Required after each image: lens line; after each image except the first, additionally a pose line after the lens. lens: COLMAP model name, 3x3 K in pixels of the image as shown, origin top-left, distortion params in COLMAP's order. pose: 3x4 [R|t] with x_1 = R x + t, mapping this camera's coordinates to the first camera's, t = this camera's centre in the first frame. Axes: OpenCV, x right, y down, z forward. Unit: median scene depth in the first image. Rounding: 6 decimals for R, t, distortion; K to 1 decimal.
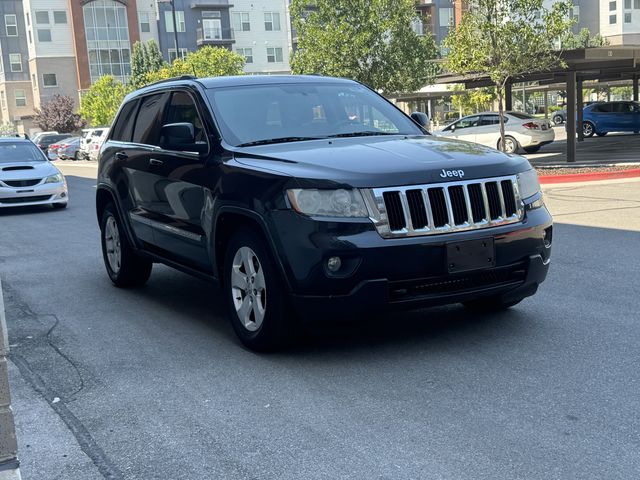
lens RADIAL K [[946.5, 0, 320.0], [0, 946.5, 240.0], [0, 0, 1]] dist [0.130270, -0.099562]
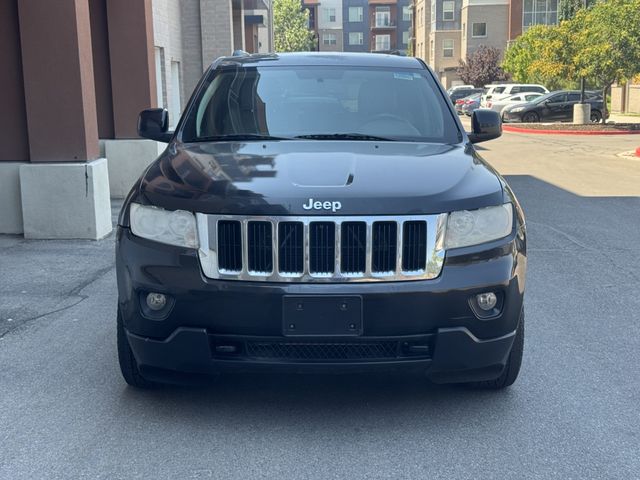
lens RADIAL K [[1003.8, 0, 320.0], [0, 1003.8, 240.0], [0, 0, 1]] dist [0.137233, -0.112048]
pose [[0.861417, 0.125866, -0.492055, 0.115038], [-0.103042, 0.991969, 0.073353, -0.021746], [0.497336, -0.012485, 0.867468, 0.065961]]
